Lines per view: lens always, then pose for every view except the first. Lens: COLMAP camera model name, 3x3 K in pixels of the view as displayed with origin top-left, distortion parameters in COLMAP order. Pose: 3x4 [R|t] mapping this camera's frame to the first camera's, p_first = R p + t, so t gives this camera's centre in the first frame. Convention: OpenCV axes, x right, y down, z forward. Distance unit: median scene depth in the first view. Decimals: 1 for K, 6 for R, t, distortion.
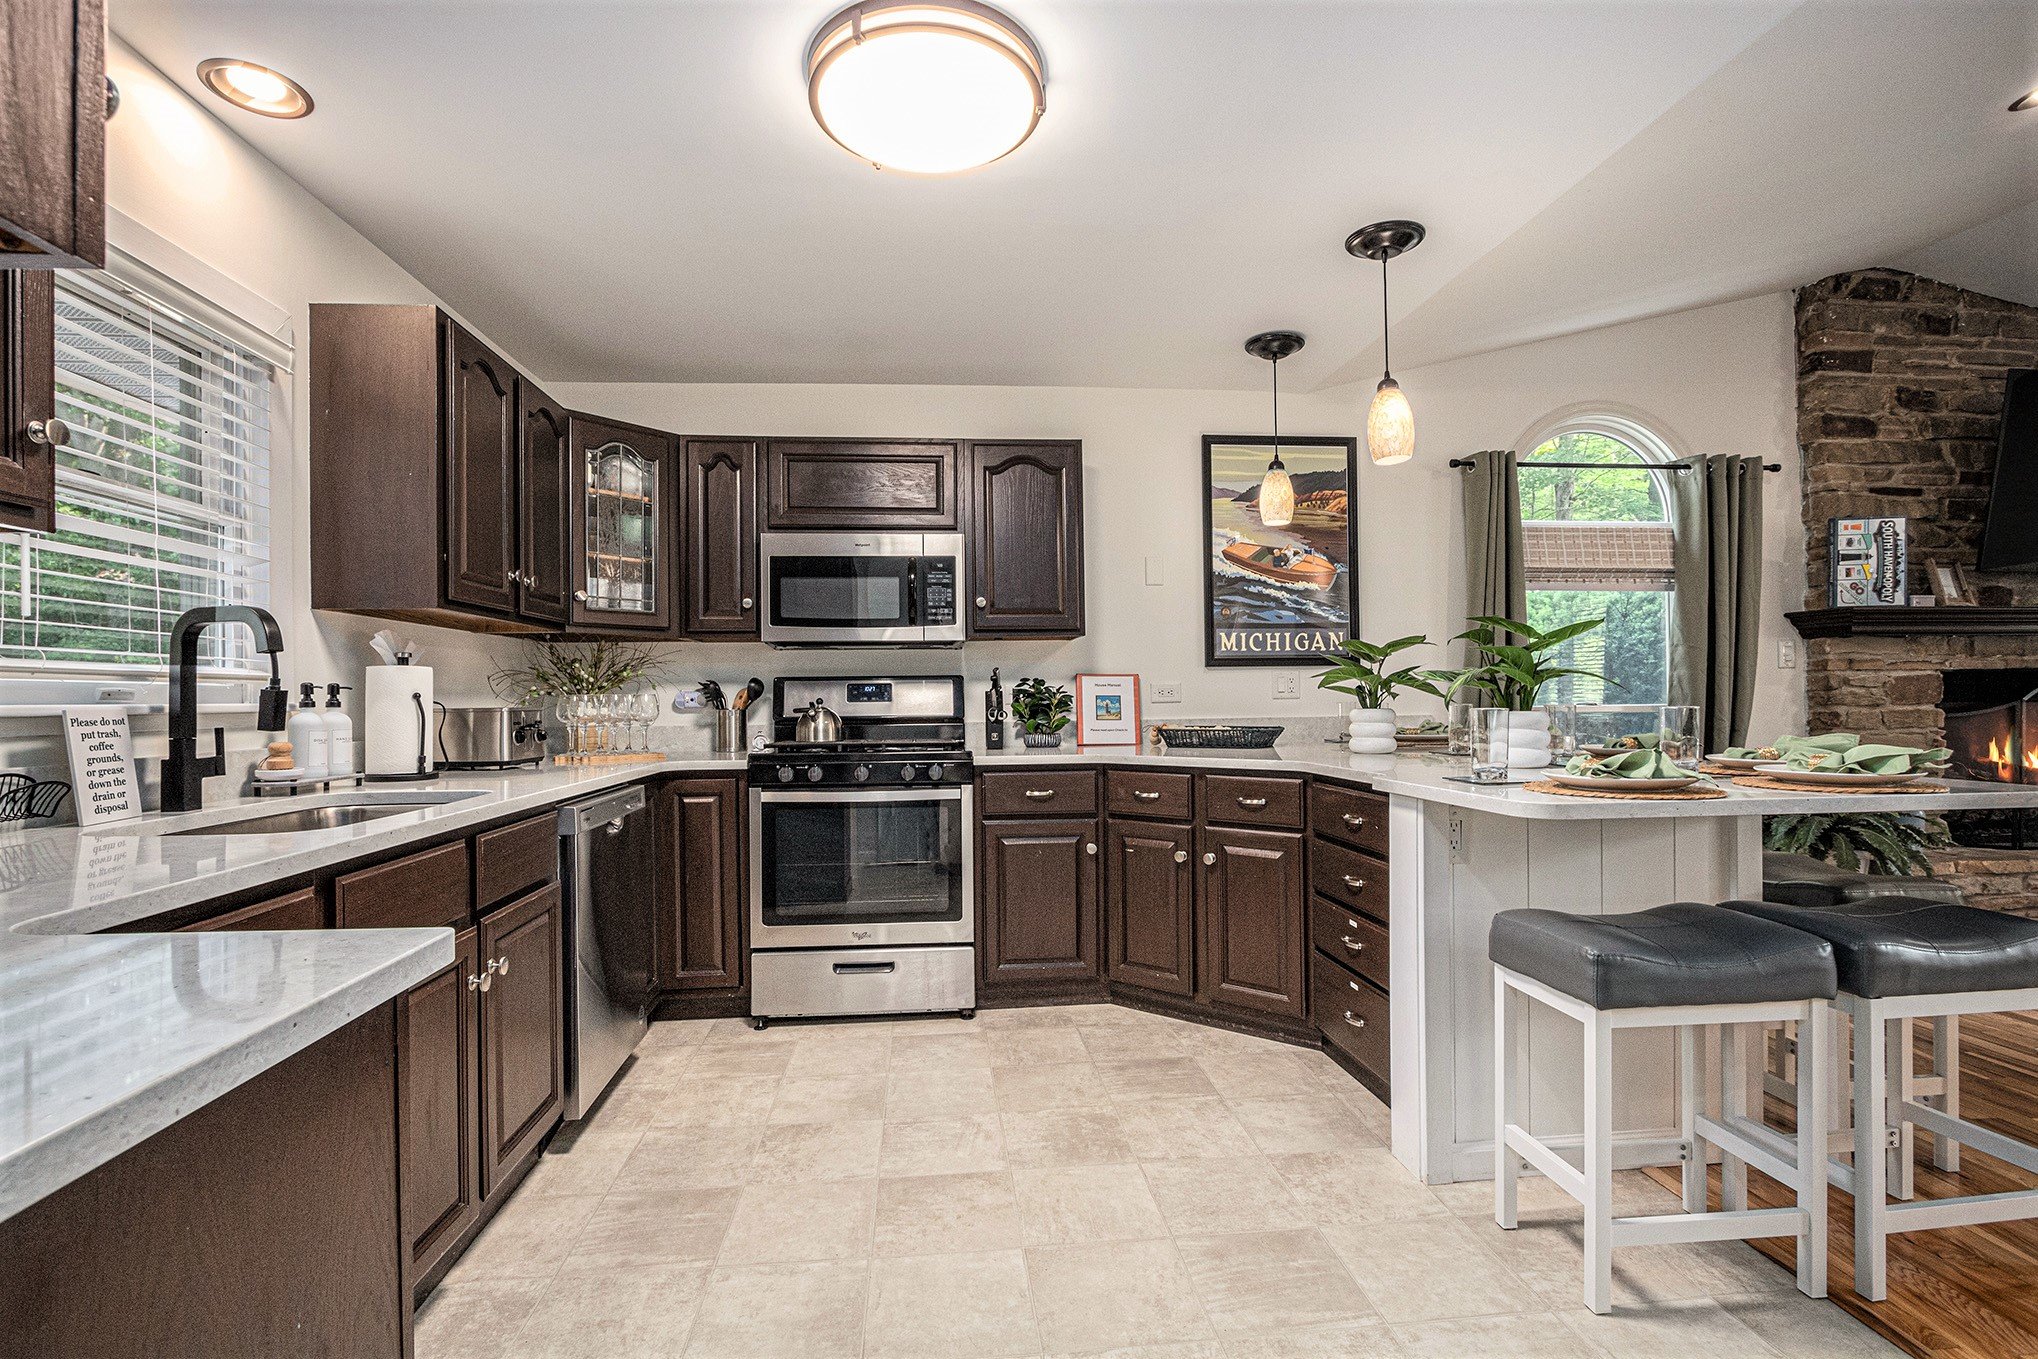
lens RADIAL K [[934.4, 0, 1005.8], [0, 934.4, 686.8], [0, 0, 1]] dist [-0.017783, -0.000672]
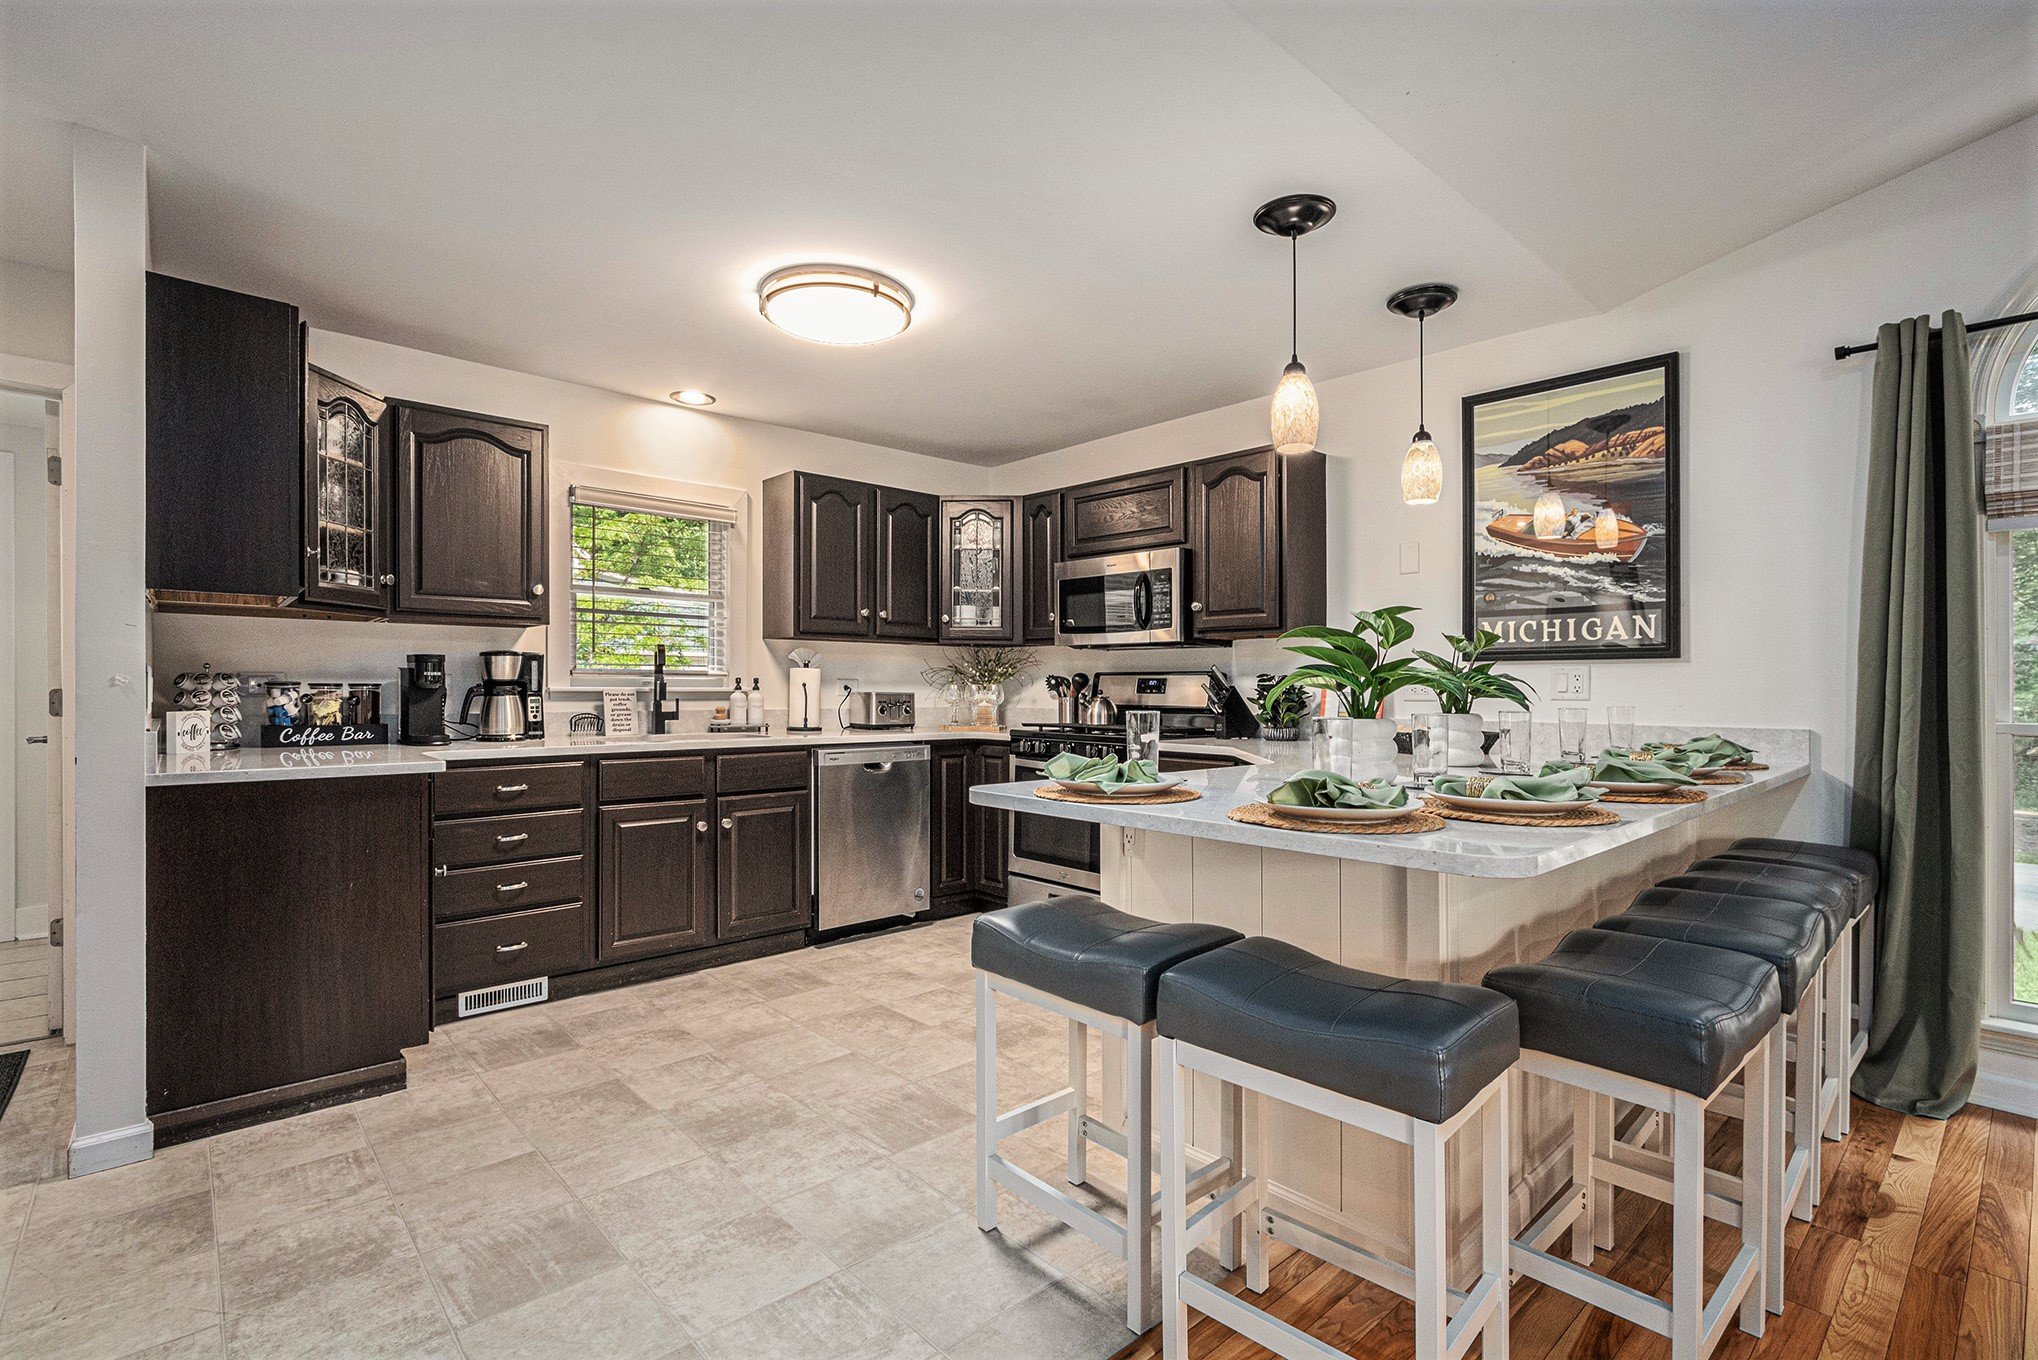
lens RADIAL K [[934.4, 0, 1000.8], [0, 934.4, 681.8], [0, 0, 1]] dist [-0.017783, -0.000672]
pose [[0.606904, 0.010985, -0.794699, 0.728484], [-0.003487, 0.999932, 0.011159, -0.012148], [0.794768, -0.004001, 0.606901, 0.139026]]
